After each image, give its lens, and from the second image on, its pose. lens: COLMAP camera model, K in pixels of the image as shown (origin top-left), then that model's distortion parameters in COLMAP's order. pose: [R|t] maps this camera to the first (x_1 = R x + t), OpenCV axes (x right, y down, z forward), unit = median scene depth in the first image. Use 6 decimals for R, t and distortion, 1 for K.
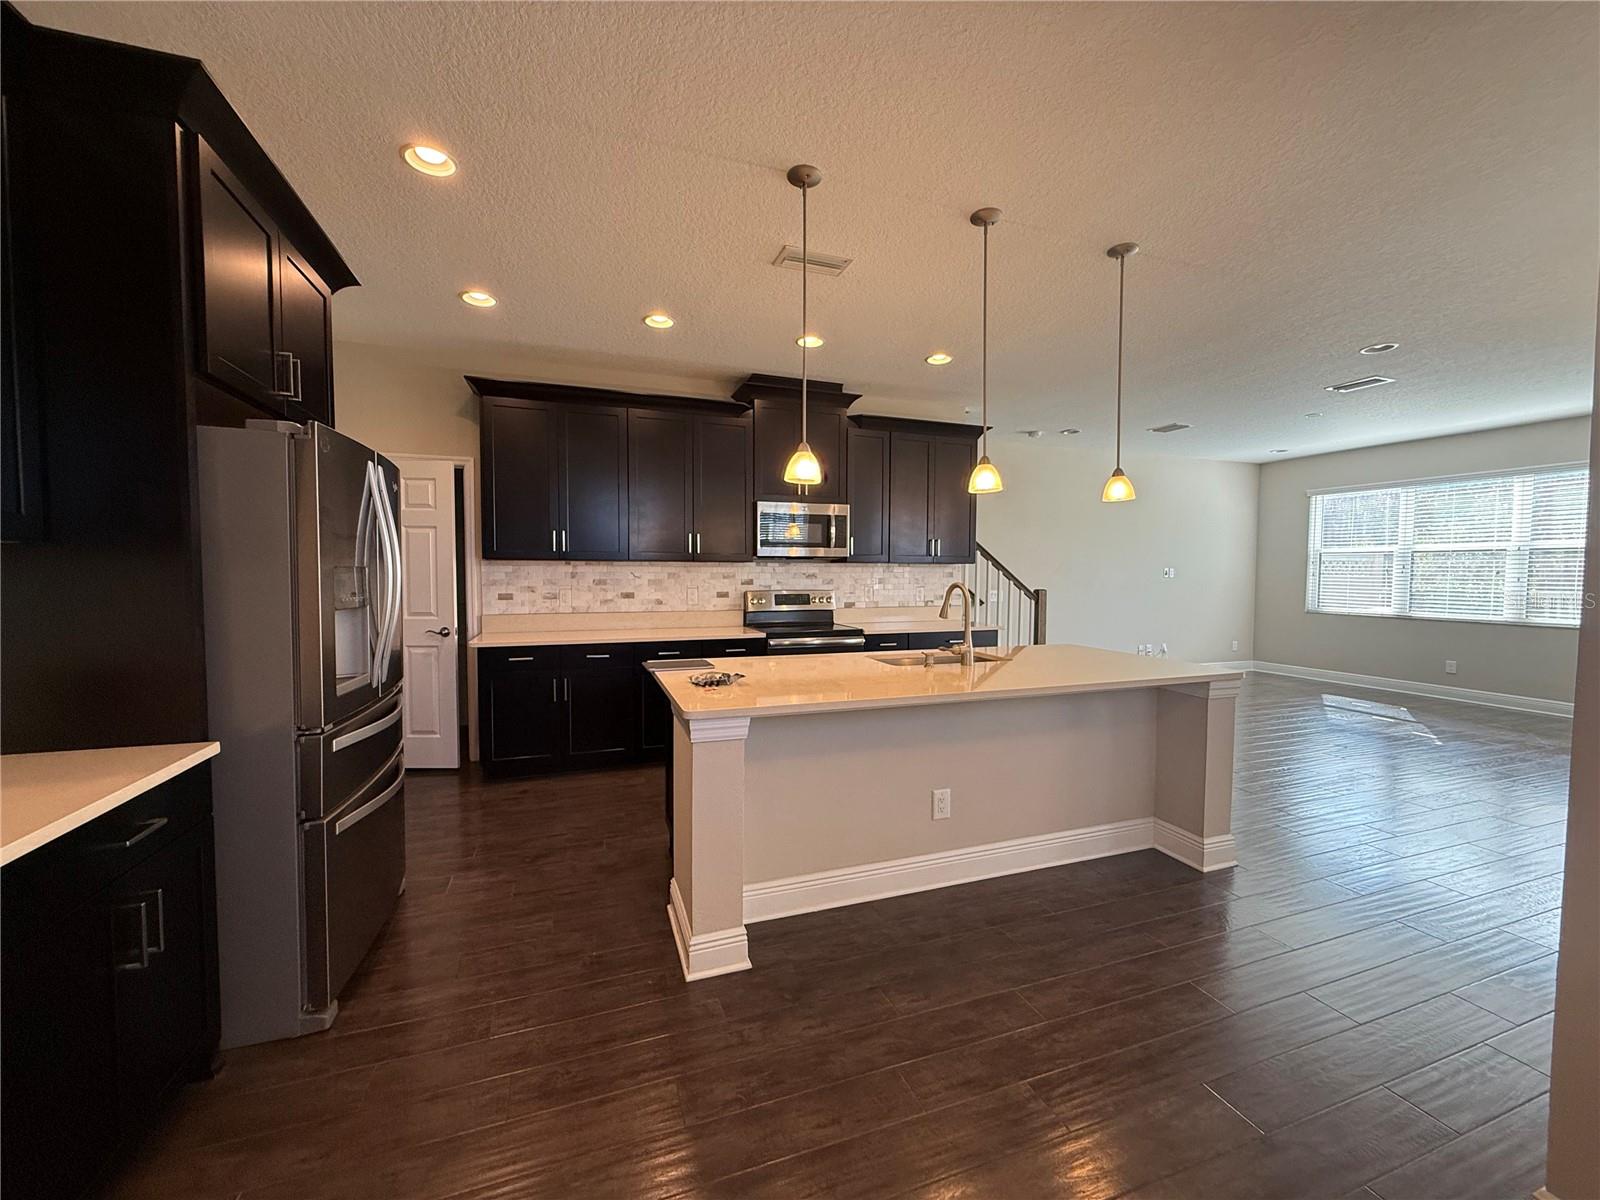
lens RADIAL K [[638.7, 0, 799.3], [0, 638.7, 597.5], [0, 0, 1]] dist [0.001530, 0.000002]
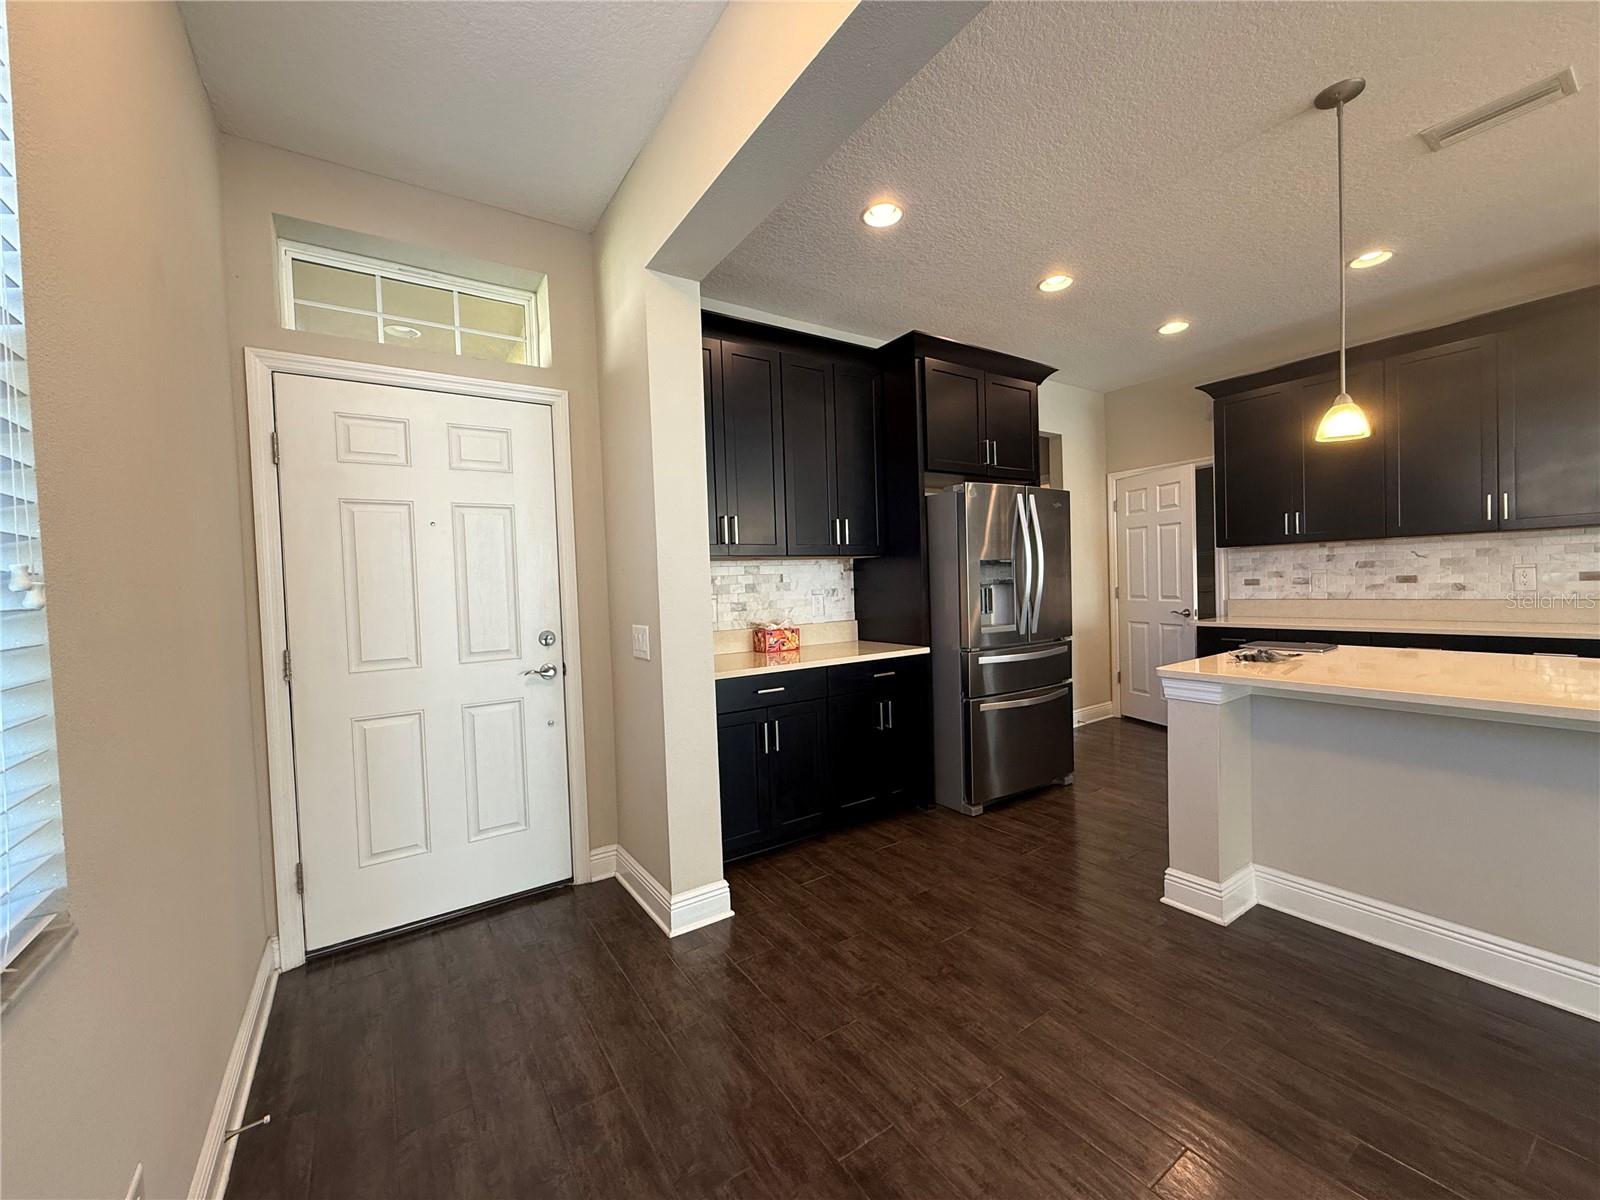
lens RADIAL K [[638.7, 0, 802.9], [0, 638.7, 600.2], [0, 0, 1]] dist [0.001530, 0.000002]
pose [[0.251566, 0.013531, -0.967746, 0.365903], [-0.004184, 0.999908, 0.012893, 0.017882], [0.967831, 0.000805, 0.251600, 0.033634]]
